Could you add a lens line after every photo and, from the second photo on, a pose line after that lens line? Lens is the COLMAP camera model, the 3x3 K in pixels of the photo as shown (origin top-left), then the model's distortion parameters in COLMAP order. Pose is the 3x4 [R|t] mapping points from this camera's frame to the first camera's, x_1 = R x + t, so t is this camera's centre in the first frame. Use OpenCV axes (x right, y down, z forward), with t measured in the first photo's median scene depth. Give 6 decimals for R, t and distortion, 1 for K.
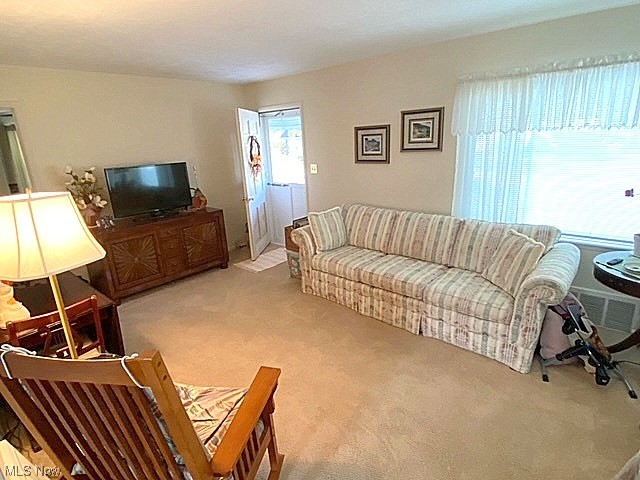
lens RADIAL K [[350.4, 0, 318.0], [0, 350.4, 240.5], [0, 0, 1]] dist [0.053115, -0.043125]
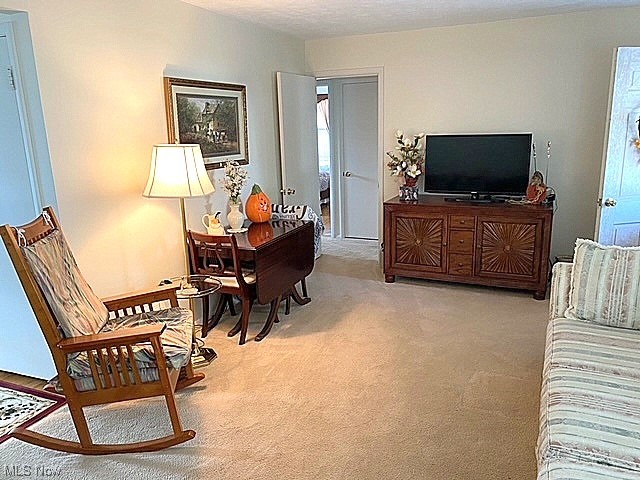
lens RADIAL K [[490.0, 0, 321.6], [0, 490.0, 236.6], [0, 0, 1]] dist [0.054261, -0.060721]
pose [[0.293035, 0.252295, -0.922213, 0.525344], [-0.251649, 0.950898, 0.180180, -0.114668], [0.922390, 0.179275, 0.342137, 0.367052]]
